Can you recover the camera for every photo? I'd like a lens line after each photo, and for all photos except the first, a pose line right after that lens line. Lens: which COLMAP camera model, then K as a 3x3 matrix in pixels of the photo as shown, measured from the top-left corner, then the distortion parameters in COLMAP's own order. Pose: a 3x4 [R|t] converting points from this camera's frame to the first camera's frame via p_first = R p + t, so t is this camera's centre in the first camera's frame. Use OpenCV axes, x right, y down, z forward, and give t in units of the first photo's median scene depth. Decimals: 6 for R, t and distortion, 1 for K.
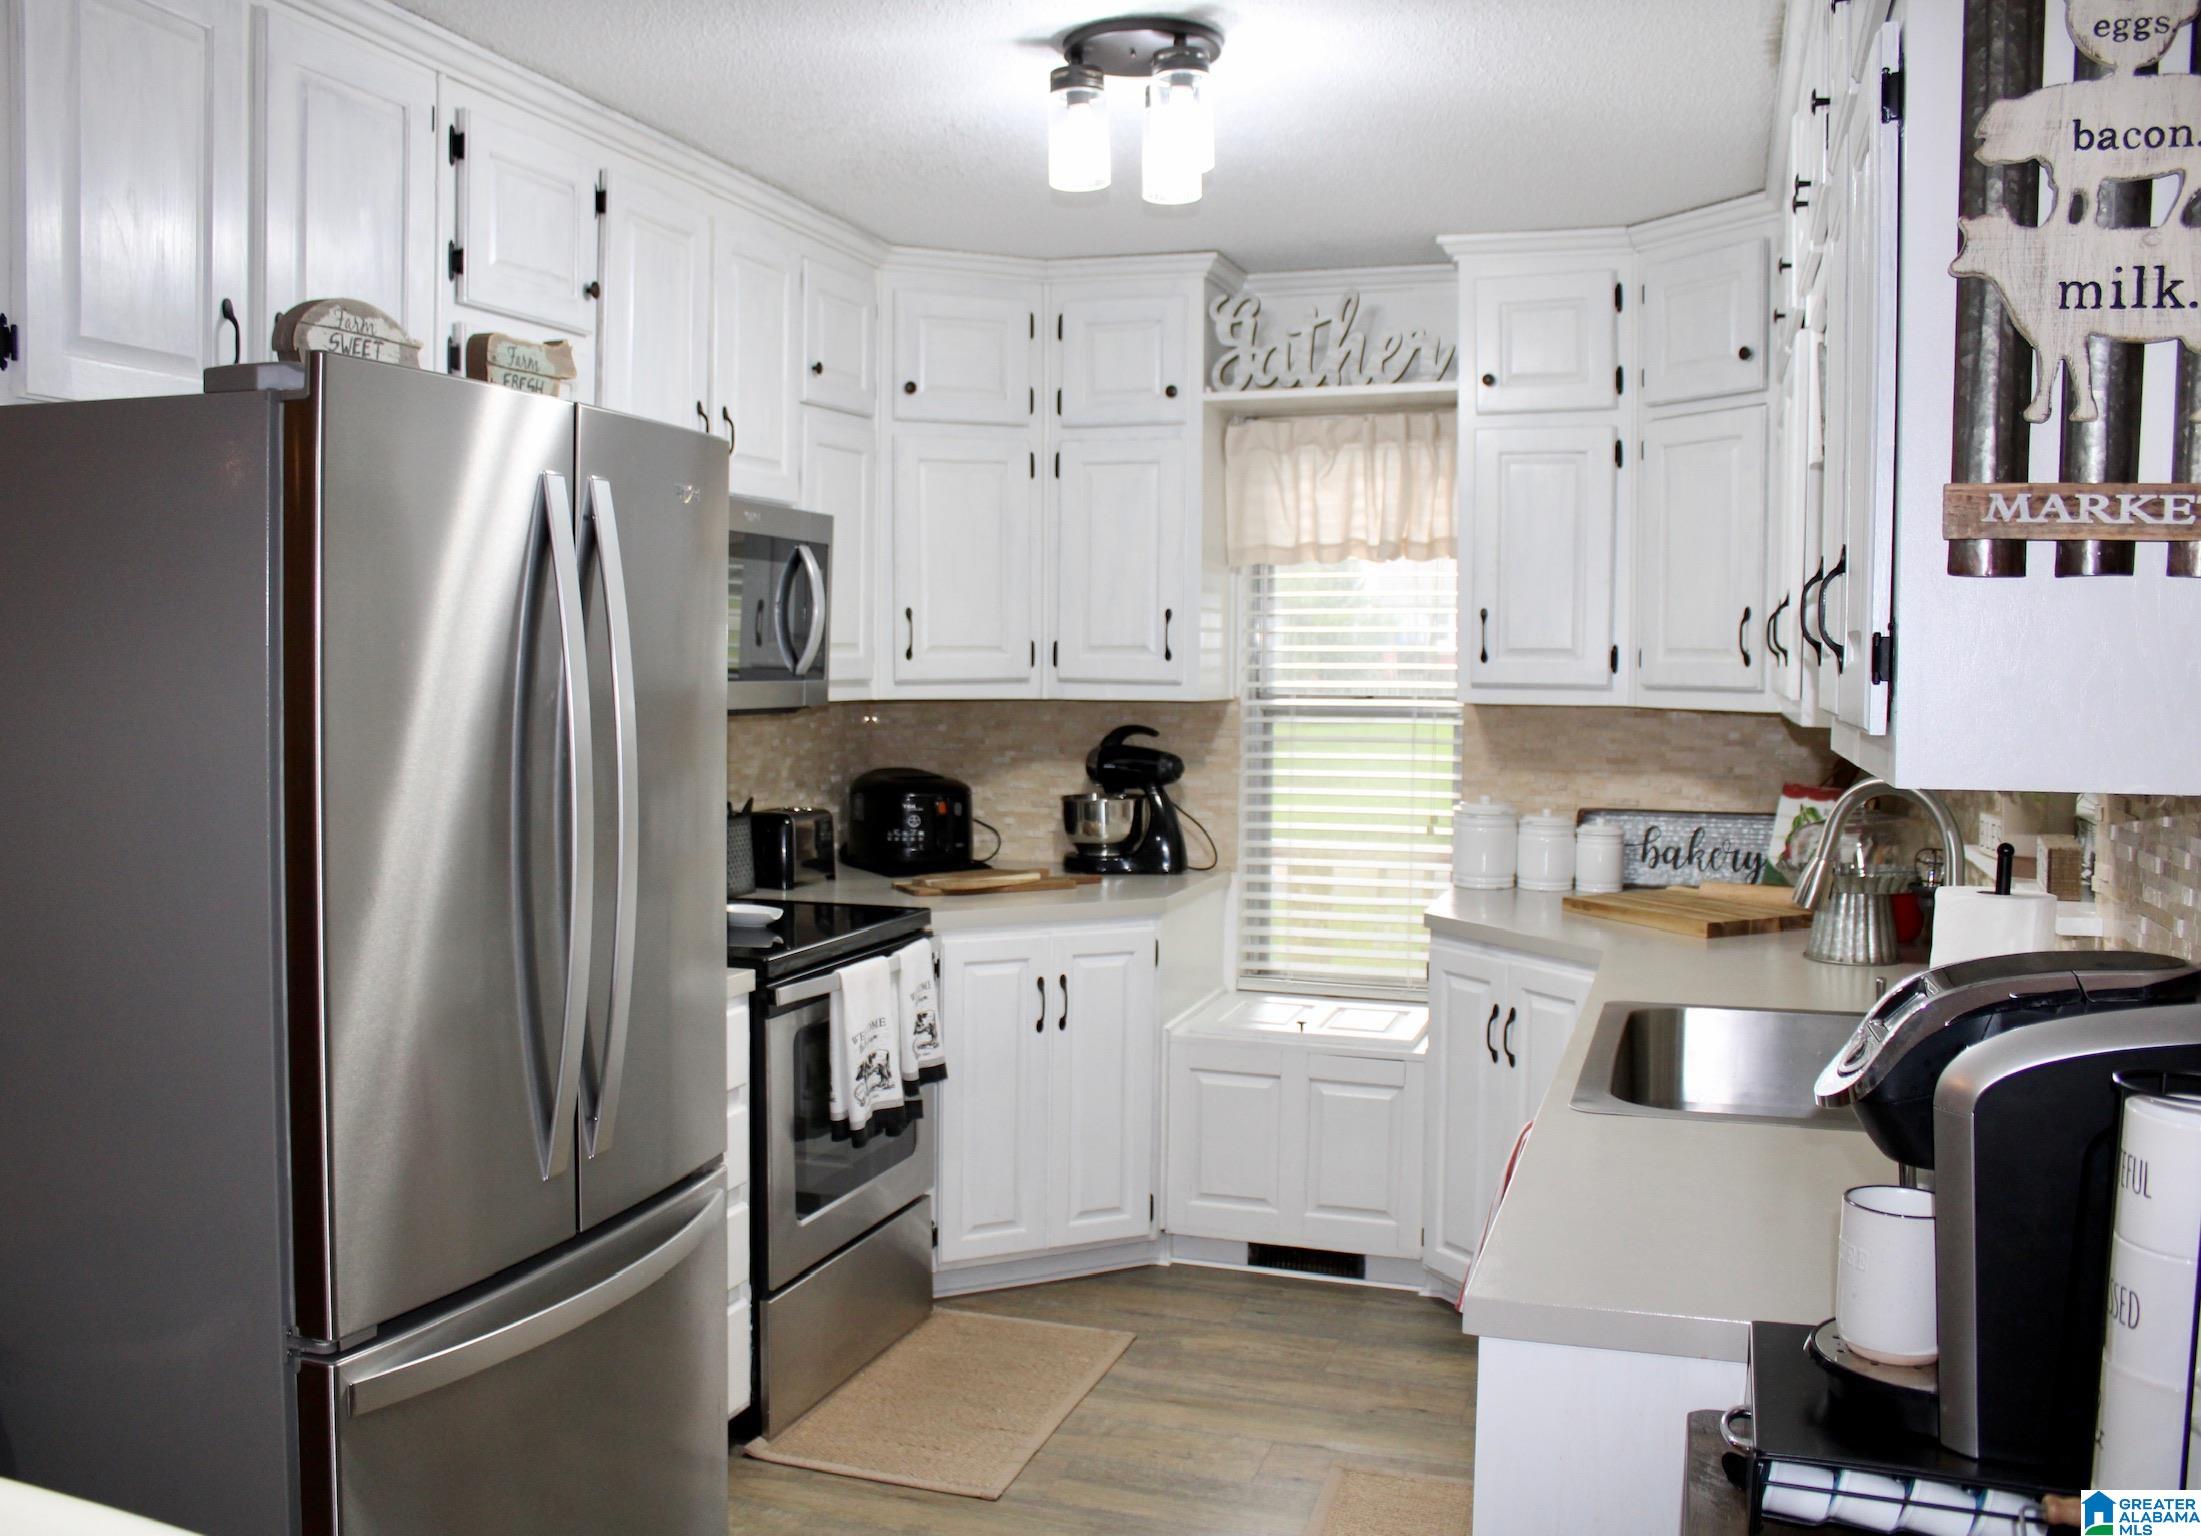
lens RADIAL K [[1895.4, 0, 1056.0], [0, 1895.4, 765.1], [0, 0, 1]] dist [-0.123470, 0.017818]
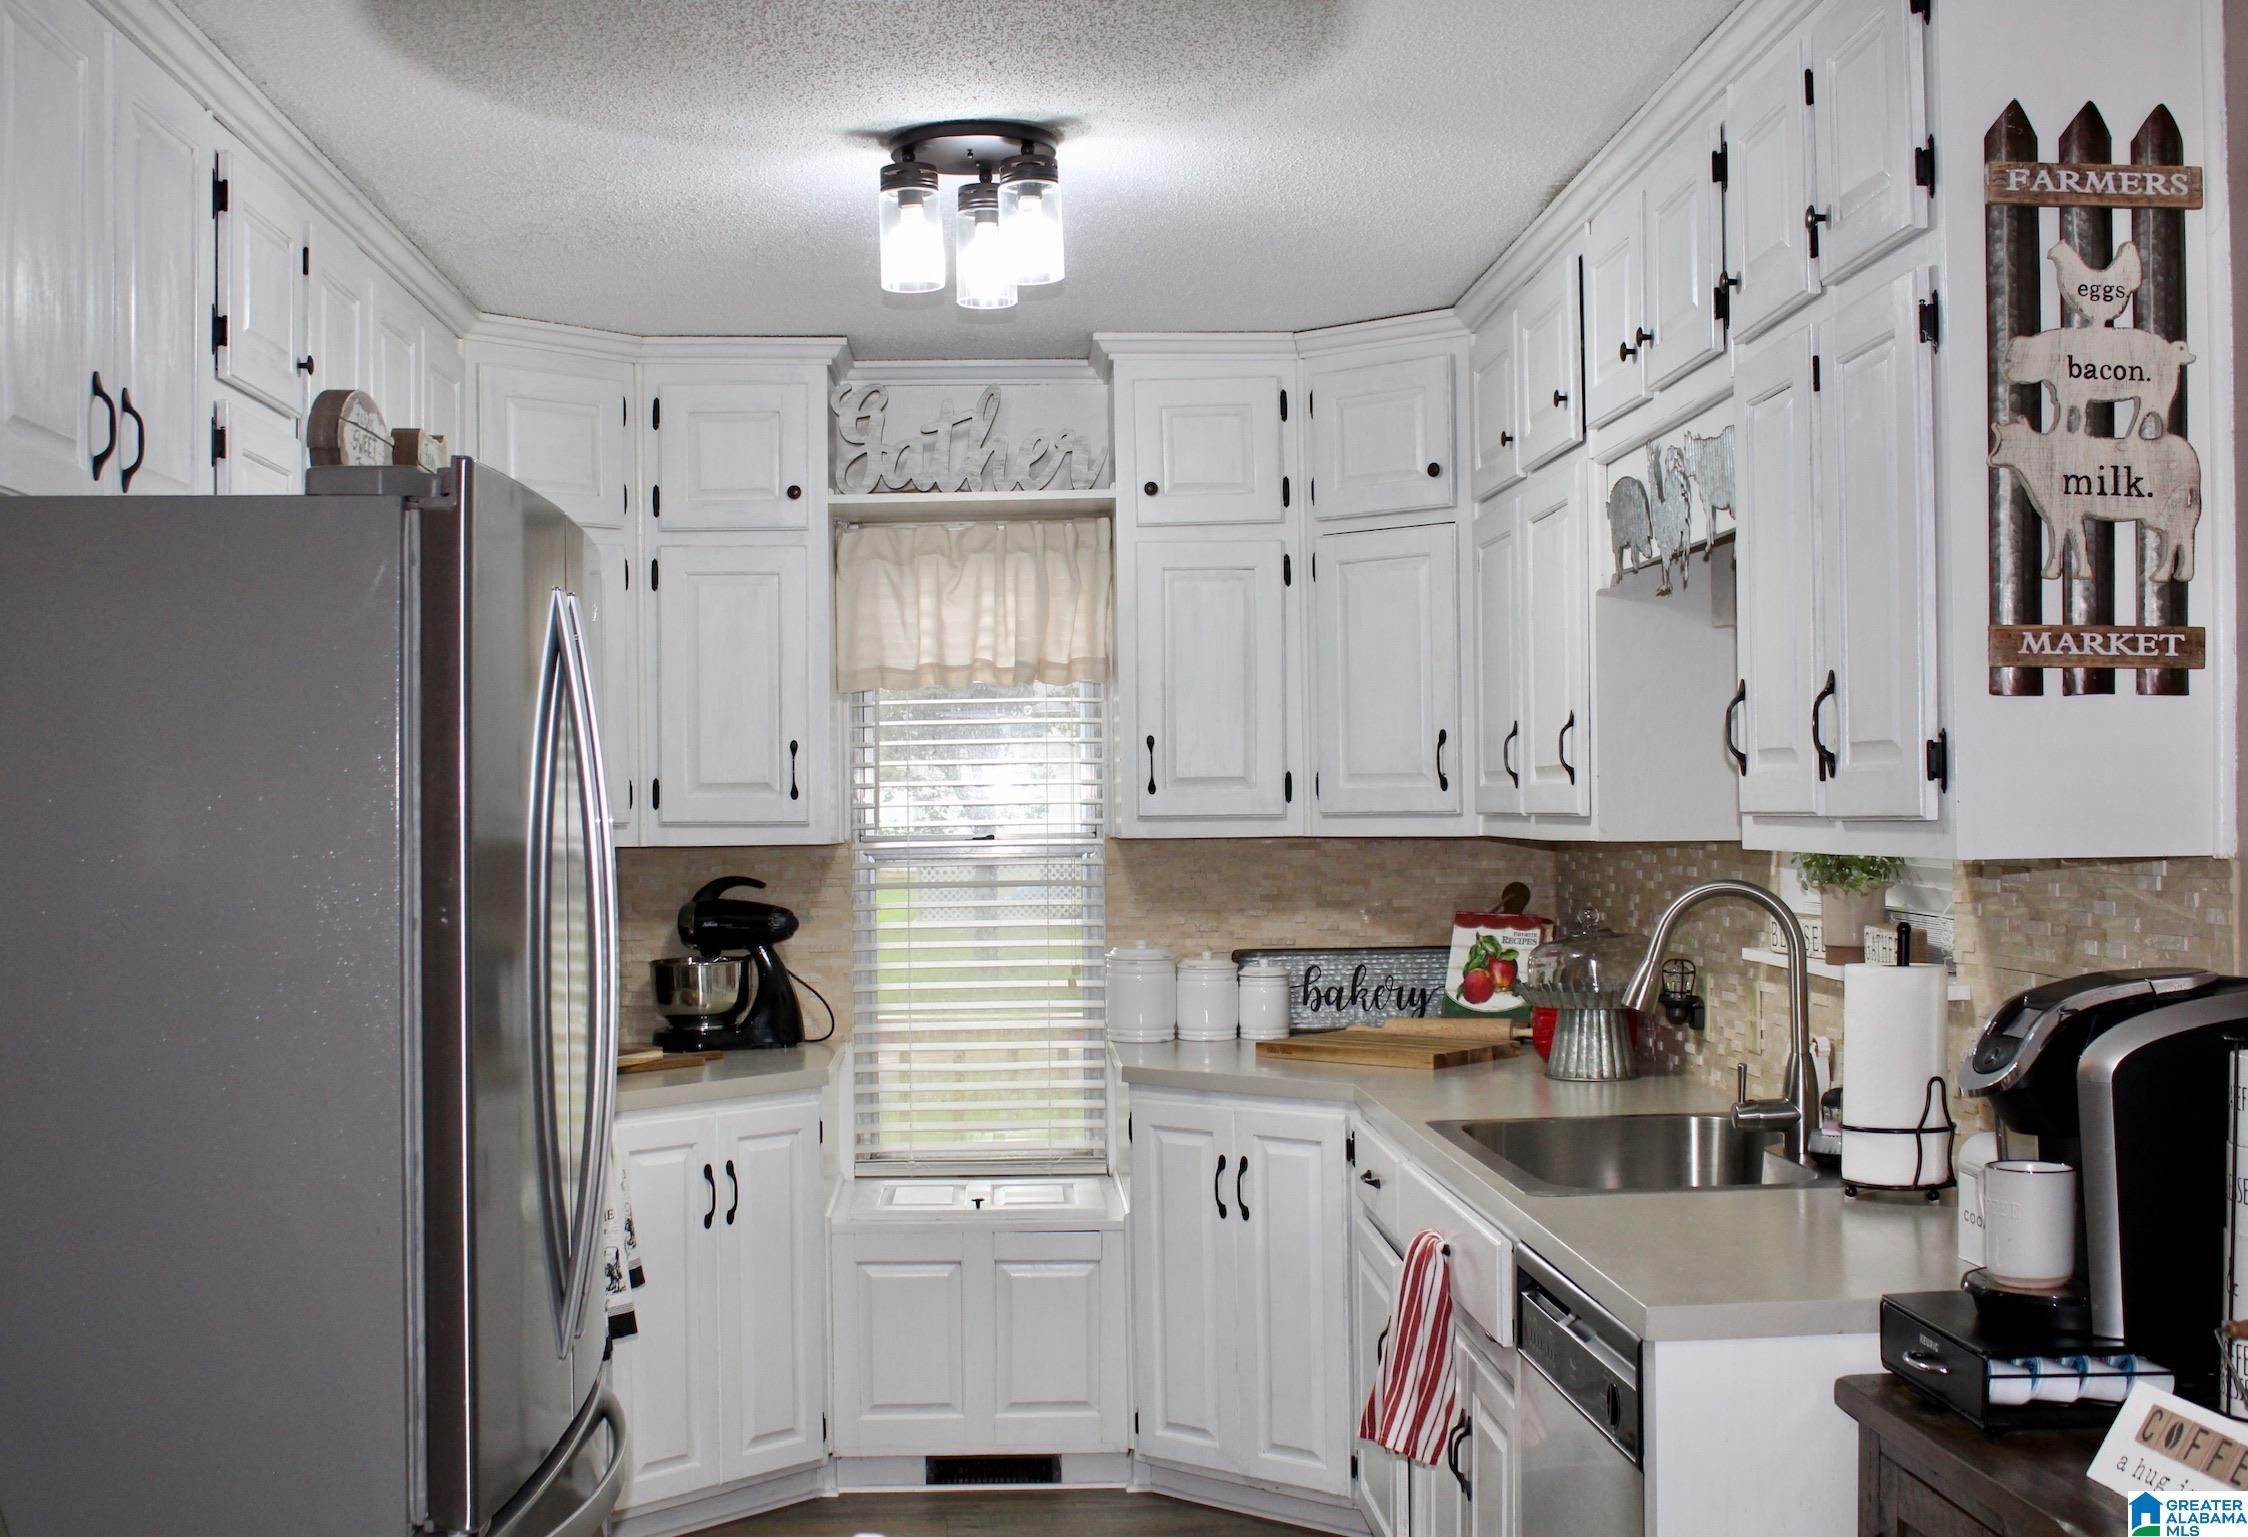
lens RADIAL K [[2532.9, 0, 1088.7], [0, 2532.9, 808.8], [0, 0, 1]] dist [-0.095302, 0.027349]
pose [[0.927401, -0.018333, 0.373620, -0.253692], [0.039968, 0.997937, -0.050242, 0.013380], [-0.371928, 0.061527, 0.926220, -0.131840]]
